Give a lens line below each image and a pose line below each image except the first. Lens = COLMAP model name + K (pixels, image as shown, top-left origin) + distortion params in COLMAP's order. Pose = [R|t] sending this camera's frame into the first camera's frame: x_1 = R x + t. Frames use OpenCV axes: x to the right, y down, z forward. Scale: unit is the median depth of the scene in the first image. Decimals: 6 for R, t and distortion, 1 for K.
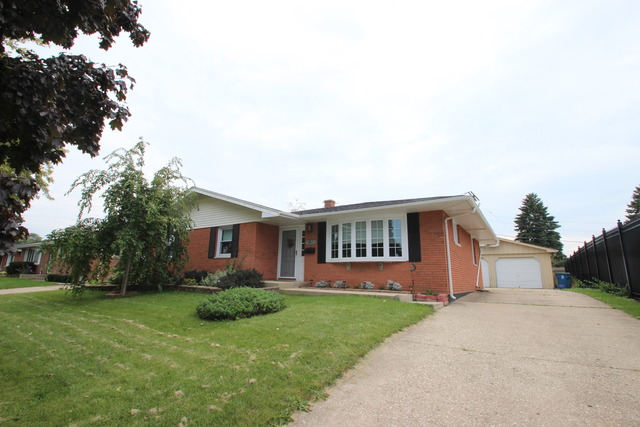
lens RADIAL K [[298.8, 0, 322.1], [0, 298.8, 214.7], [0, 0, 1]] dist [-0.004051, -0.001588]
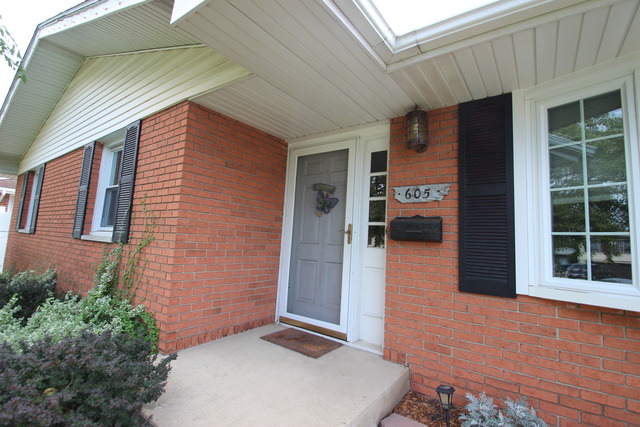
lens RADIAL K [[298.8, 0, 318.3], [0, 298.8, 209.7], [0, 0, 1]] dist [-0.004051, -0.001588]
pose [[0.998583, 0.030978, -0.043259, -0.102889], [-0.026673, 0.994949, 0.096769, 0.082499], [0.046039, -0.095478, 0.994366, 0.741852]]
